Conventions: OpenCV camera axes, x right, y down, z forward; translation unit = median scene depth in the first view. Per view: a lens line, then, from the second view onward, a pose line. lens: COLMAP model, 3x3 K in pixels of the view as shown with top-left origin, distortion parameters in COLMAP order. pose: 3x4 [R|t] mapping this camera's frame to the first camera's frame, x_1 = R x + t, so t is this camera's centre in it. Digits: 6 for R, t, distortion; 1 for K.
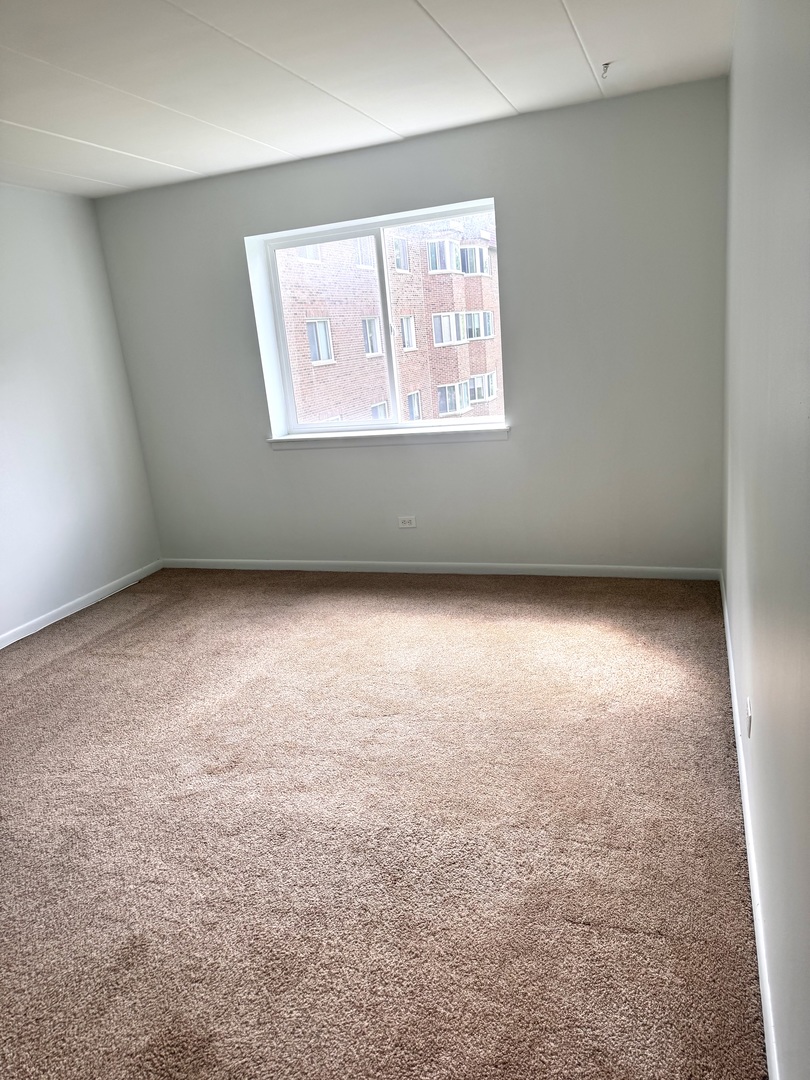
lens RADIAL K [[763.3, 0, 411.1], [0, 763.3, 538.6], [0, 0, 1]] dist [0.023937, -0.042375]
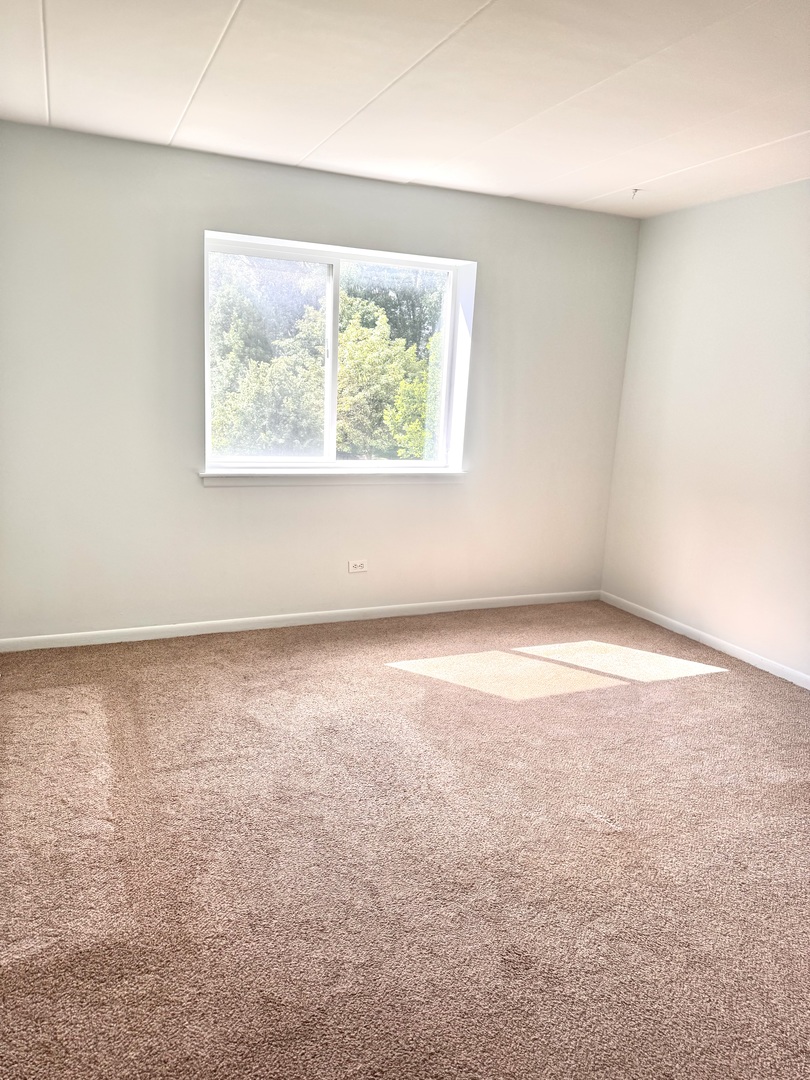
lens RADIAL K [[763.3, 0, 399.9], [0, 763.3, 533.3], [0, 0, 1]] dist [0.023937, -0.042375]
pose [[0.704762, -0.011928, 0.709344, -0.646665], [0.071135, 0.996008, -0.053928, -0.007765], [-0.705869, 0.088466, 0.702797, 0.297695]]
